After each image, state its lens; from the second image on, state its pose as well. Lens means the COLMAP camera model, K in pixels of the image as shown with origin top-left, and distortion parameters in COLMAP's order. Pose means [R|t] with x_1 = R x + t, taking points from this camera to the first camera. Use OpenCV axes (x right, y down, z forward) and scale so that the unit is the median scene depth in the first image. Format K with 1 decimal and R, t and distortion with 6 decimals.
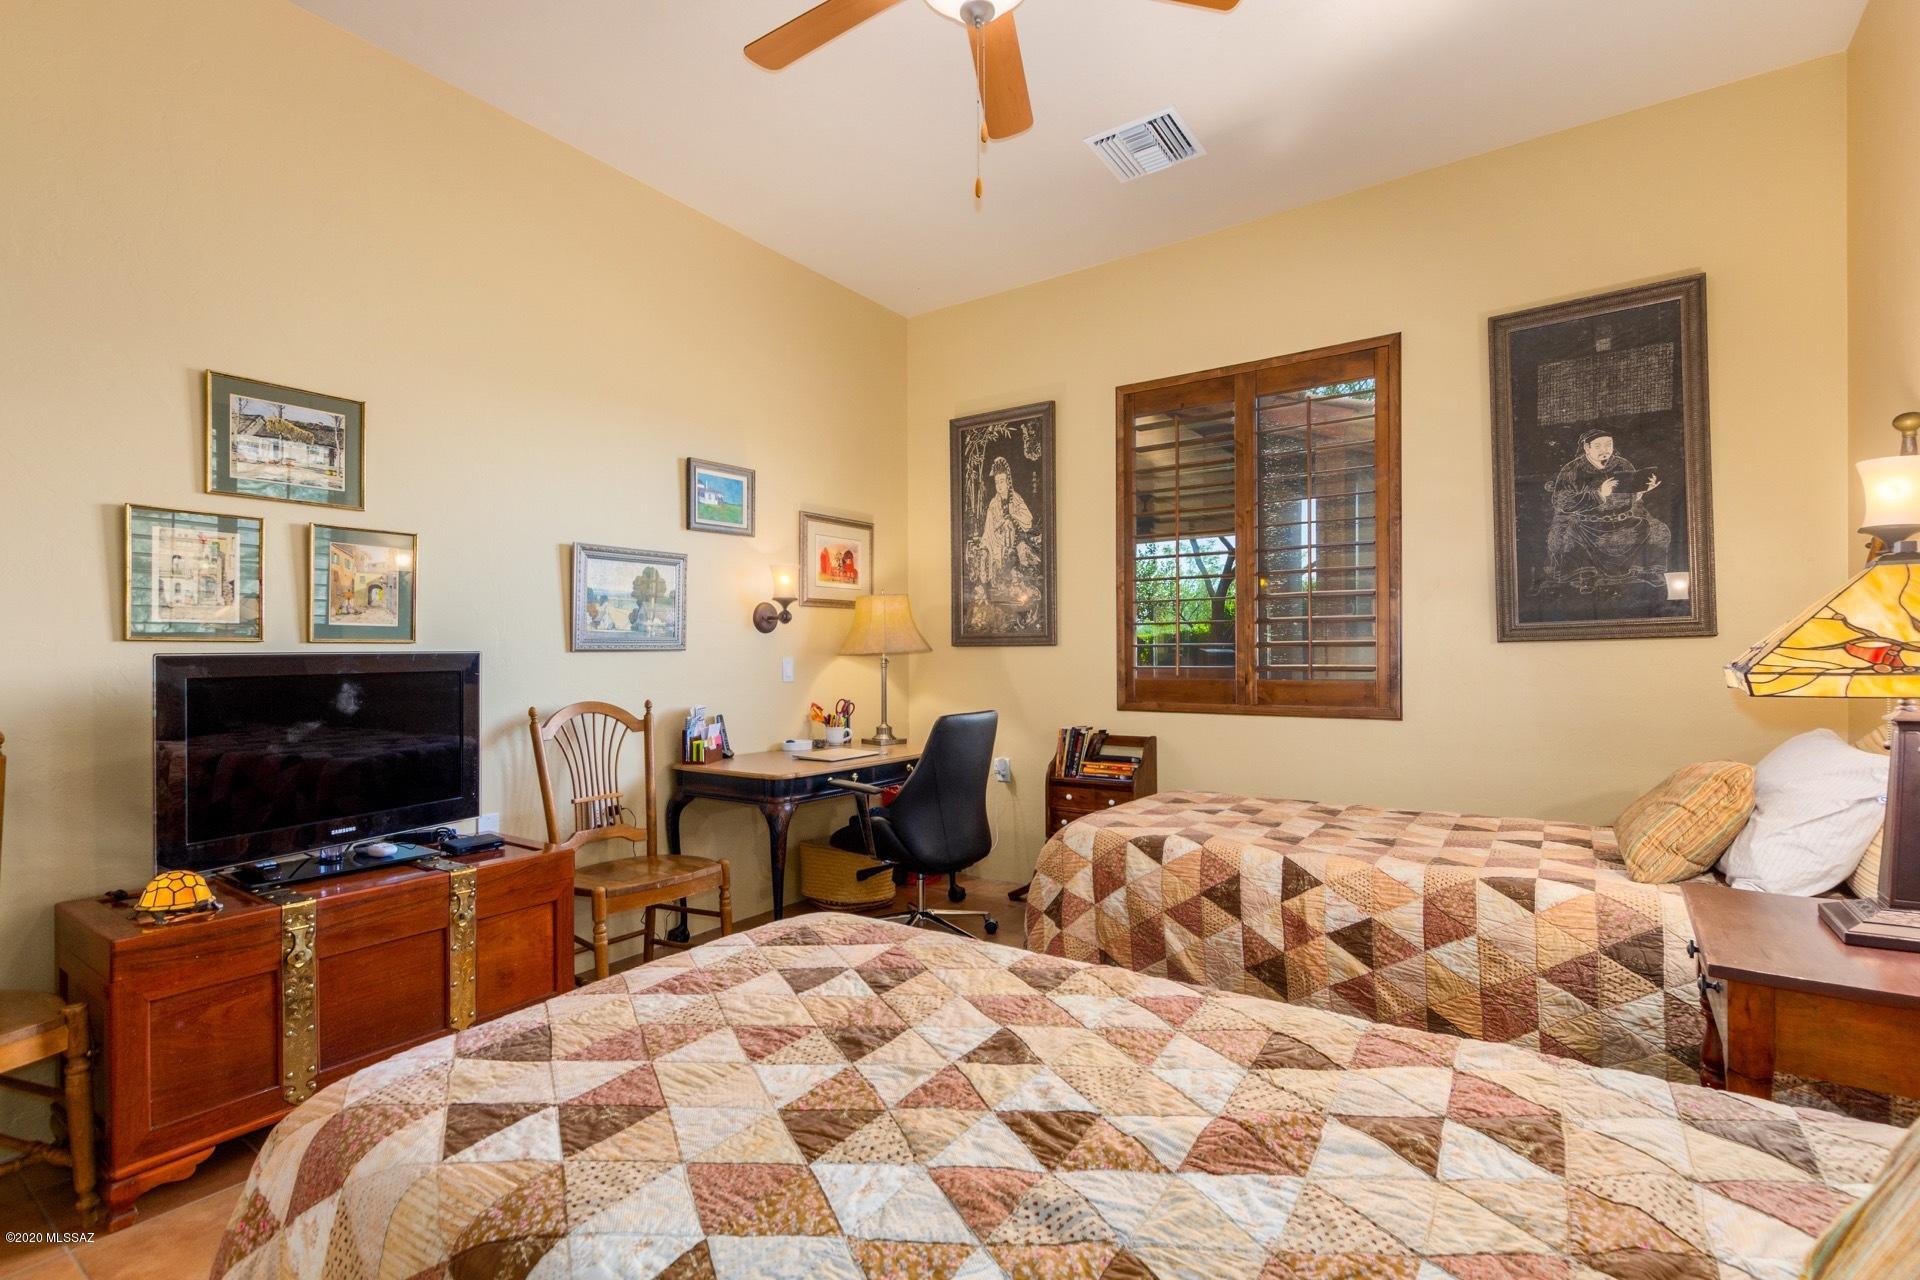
lens RADIAL K [[886.1, 0, 975.0], [0, 886.1, 648.4], [0, 0, 1]] dist [0.005524, -0.001206]
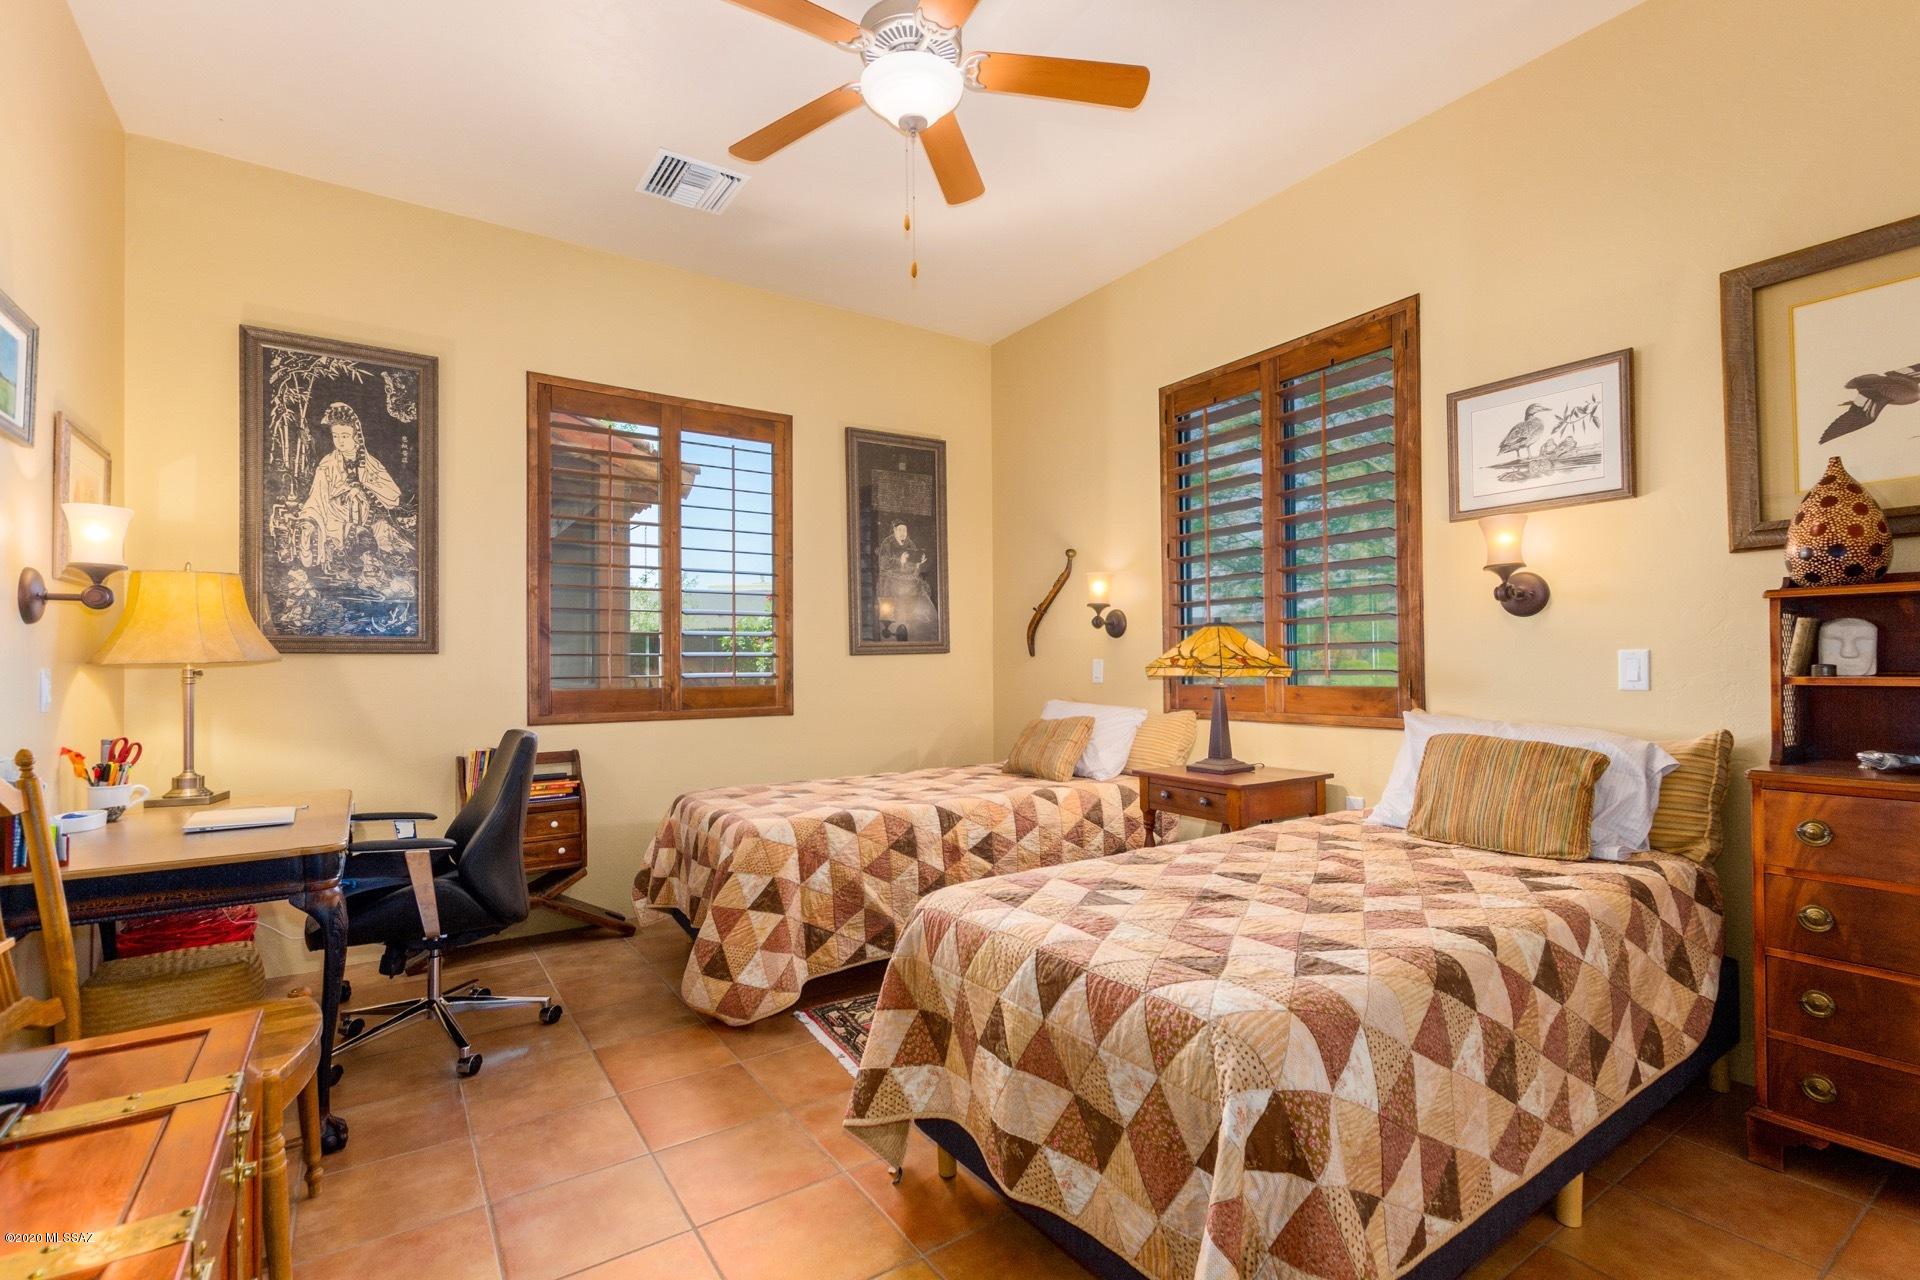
lens RADIAL K [[886.1, 0, 976.8], [0, 886.1, 643.7], [0, 0, 1]] dist [0.005524, -0.001206]
pose [[0.348024, 0.024752, 0.937159, -0.683153], [-0.001536, 0.999665, -0.025833, 0.010783], [-0.937484, 0.007551, 0.347946, 0.323805]]
